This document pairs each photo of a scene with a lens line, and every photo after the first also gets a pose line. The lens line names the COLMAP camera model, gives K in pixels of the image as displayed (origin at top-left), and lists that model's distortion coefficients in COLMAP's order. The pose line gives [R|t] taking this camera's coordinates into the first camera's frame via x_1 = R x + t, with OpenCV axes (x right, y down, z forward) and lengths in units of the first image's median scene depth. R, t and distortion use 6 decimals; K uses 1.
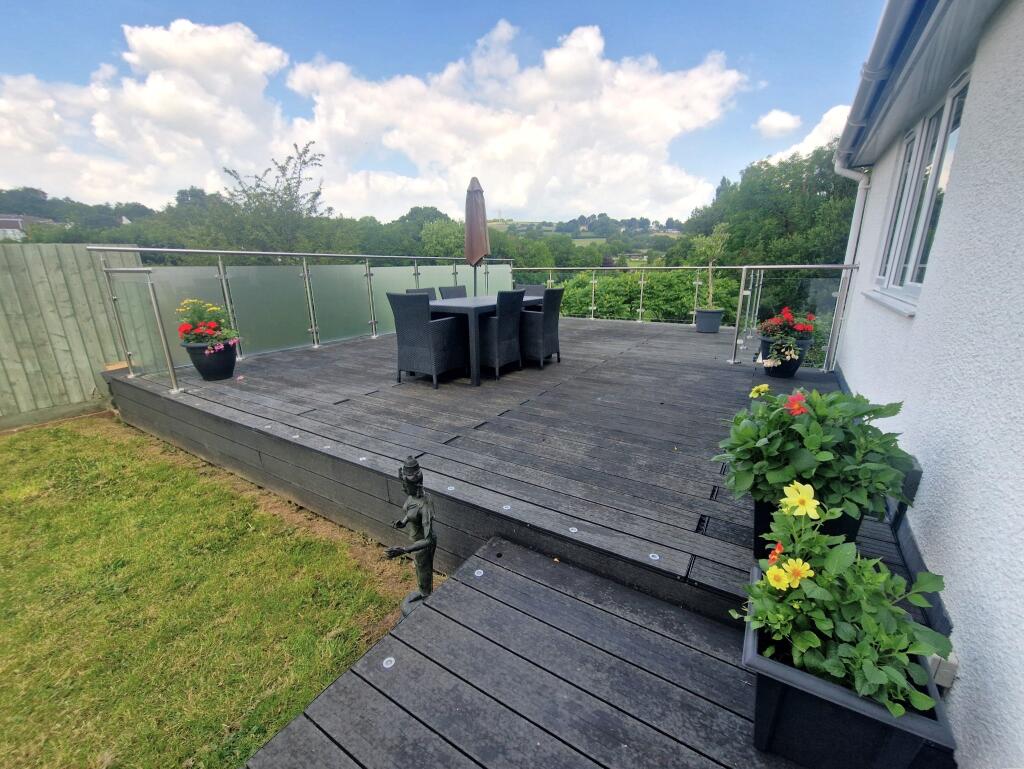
lens RADIAL K [[420.0, 0, 517.2], [0, 420.0, 387.4], [0, 0, 1]] dist [0.007532, -0.005599]
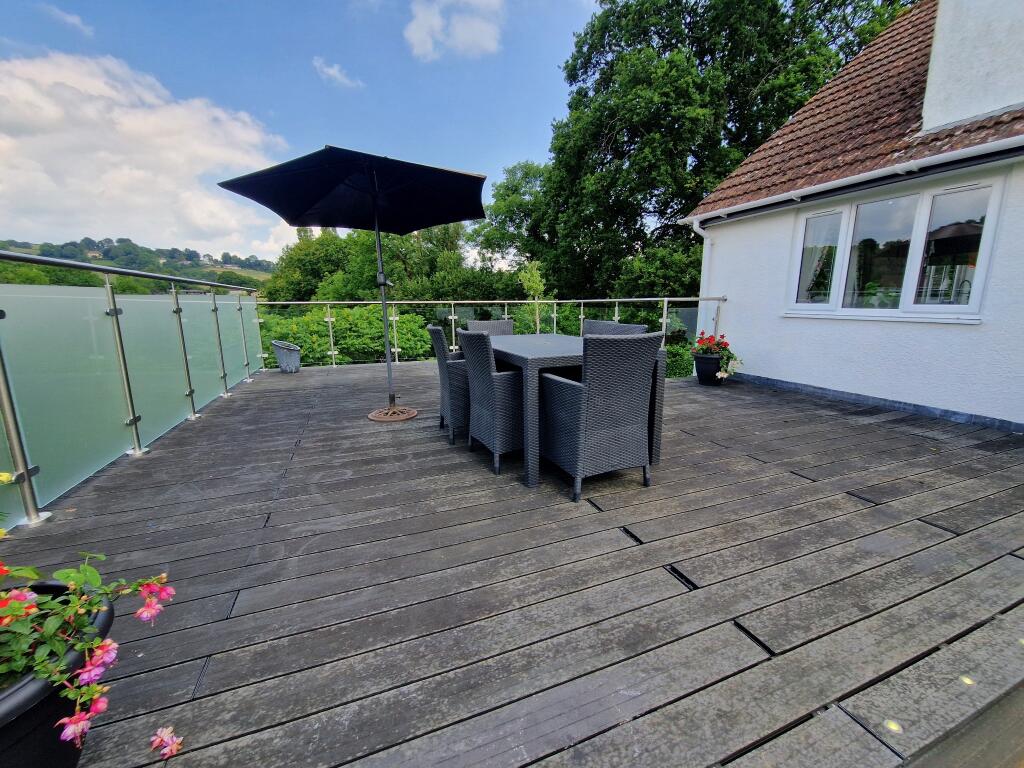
lens RADIAL K [[420.0, 0, 516.3], [0, 420.0, 381.6], [0, 0, 1]] dist [0.007532, -0.005599]
pose [[0.596787, -0.141819, 0.789767, -0.800602], [0.221455, 0.975140, 0.007764, -0.199107], [-0.771234, 0.170265, 0.613357, 0.783389]]
